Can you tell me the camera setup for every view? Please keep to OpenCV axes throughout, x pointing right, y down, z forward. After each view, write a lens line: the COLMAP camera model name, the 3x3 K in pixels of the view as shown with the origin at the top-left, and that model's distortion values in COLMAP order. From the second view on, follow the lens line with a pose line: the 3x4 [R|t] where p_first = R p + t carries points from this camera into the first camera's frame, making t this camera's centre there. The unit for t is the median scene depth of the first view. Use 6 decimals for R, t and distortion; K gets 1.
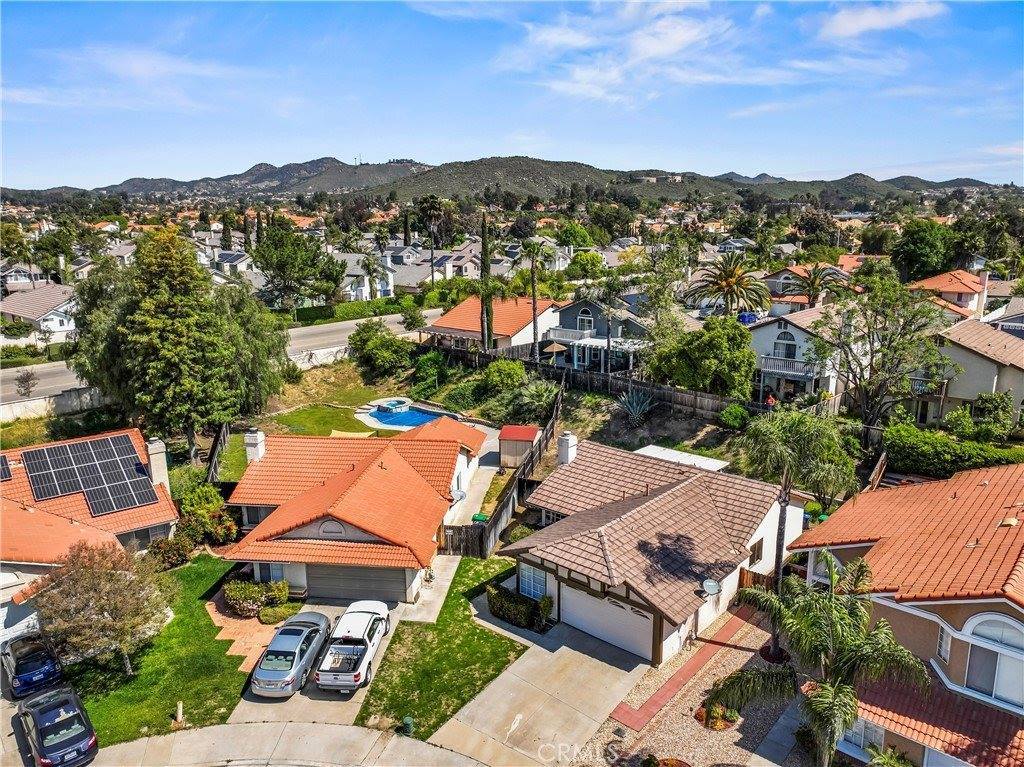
lens RADIAL K [[729.5, 0, 512.0], [0, 729.5, 383.5], [0, 0, 1]] dist [0.005433, 0.006353]
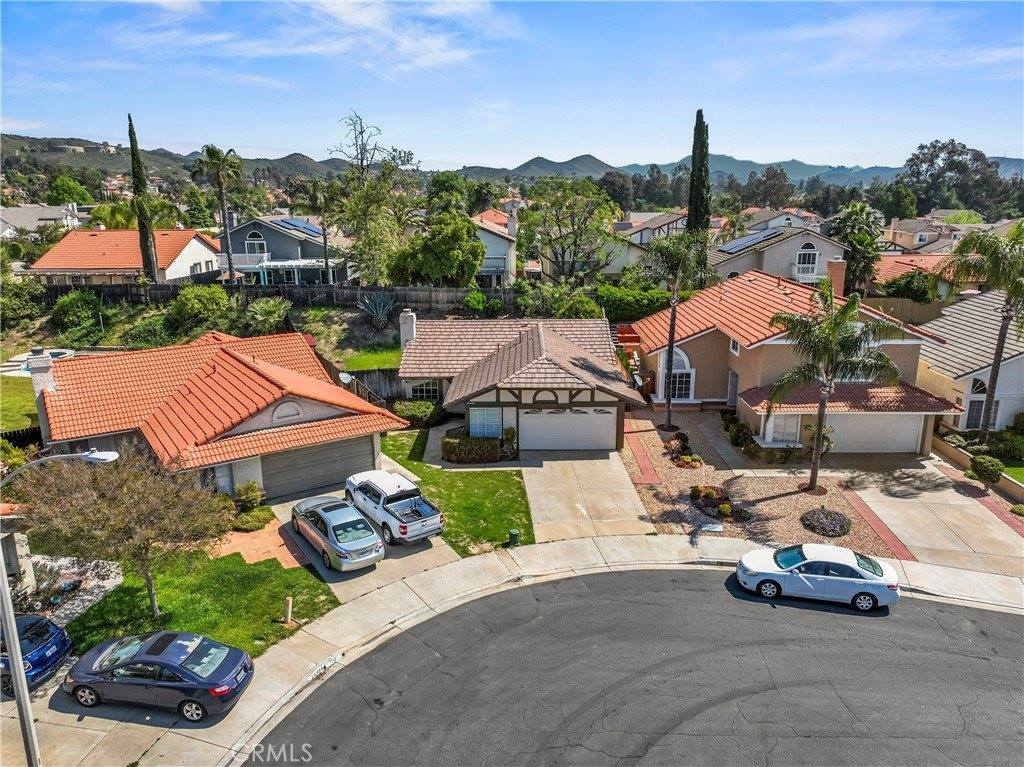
lens RADIAL K [[729.5, 0, 512.0], [0, 729.5, 383.5], [0, 0, 1]] dist [0.005433, 0.006353]
pose [[0.752082, -0.160250, 0.639291, -0.632974], [0.145090, 0.986450, 0.076583, 0.147661], [-0.642901, 0.035158, 0.765142, 0.178410]]
